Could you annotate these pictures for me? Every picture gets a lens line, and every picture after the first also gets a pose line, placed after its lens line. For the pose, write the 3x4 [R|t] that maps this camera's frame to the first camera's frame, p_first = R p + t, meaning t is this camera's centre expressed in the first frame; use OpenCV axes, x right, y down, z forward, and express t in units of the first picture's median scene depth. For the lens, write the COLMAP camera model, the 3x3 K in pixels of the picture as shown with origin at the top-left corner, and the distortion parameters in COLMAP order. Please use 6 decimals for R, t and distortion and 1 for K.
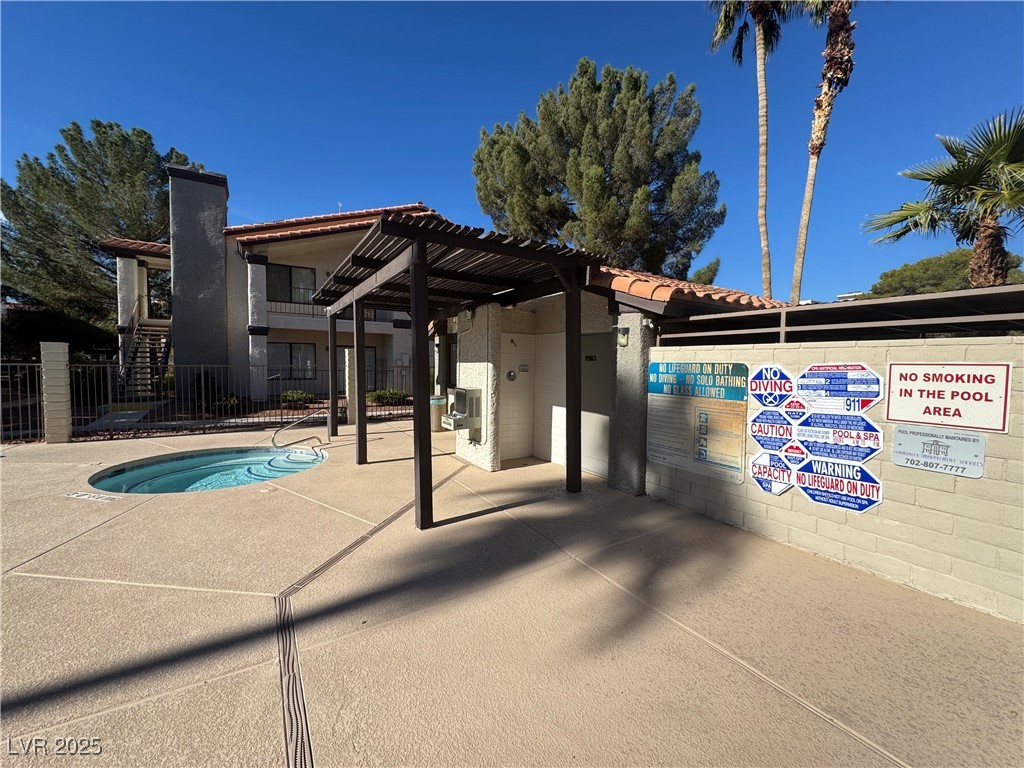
lens RADIAL K [[406.3, 0, 512.7], [0, 406.3, 382.8], [0, 0, 1]] dist [-0.002972, 0.000126]
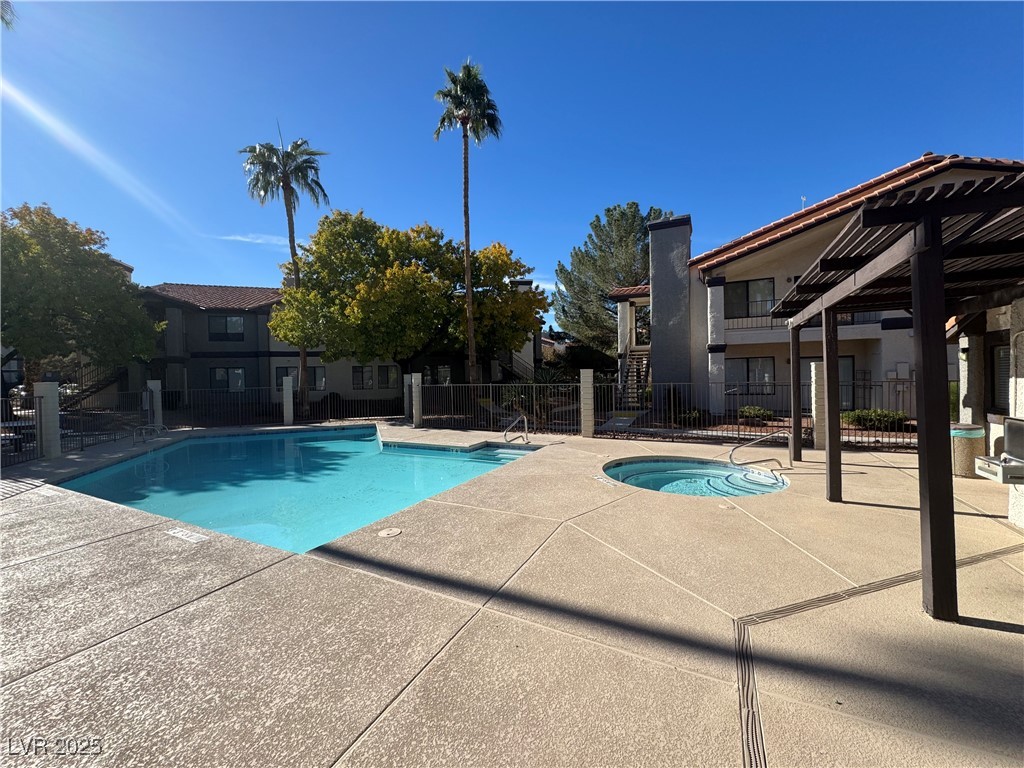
lens RADIAL K [[406.3, 0, 512.6], [0, 406.3, 383.5], [0, 0, 1]] dist [-0.002972, 0.000126]
pose [[0.519895, -0.010108, -0.854171, 0.000936], [-0.013333, 0.999712, -0.019945, -0.011770], [0.854126, 0.021757, 0.519610, -0.005915]]
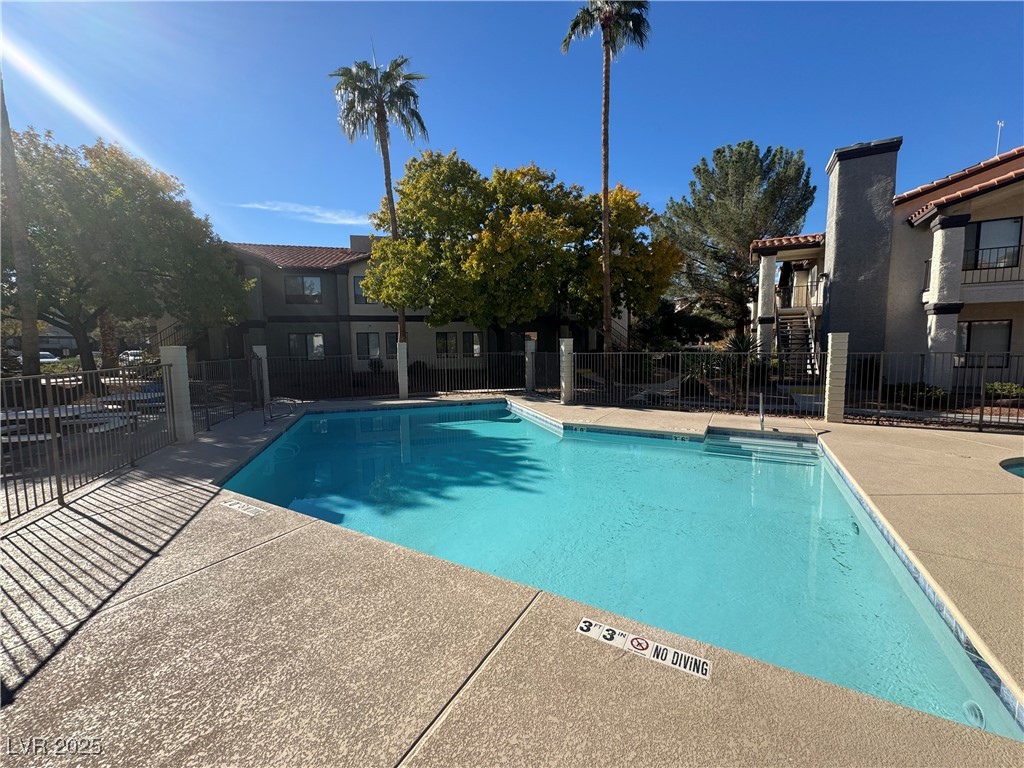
lens RADIAL K [[406.3, 0, 511.9], [0, 406.3, 383.4], [0, 0, 1]] dist [-0.002972, 0.000126]
pose [[0.472451, 0.057359, -0.879489, -0.423520], [-0.020208, 0.998323, 0.054254, -0.002917], [0.881126, -0.007860, 0.472817, -0.247859]]
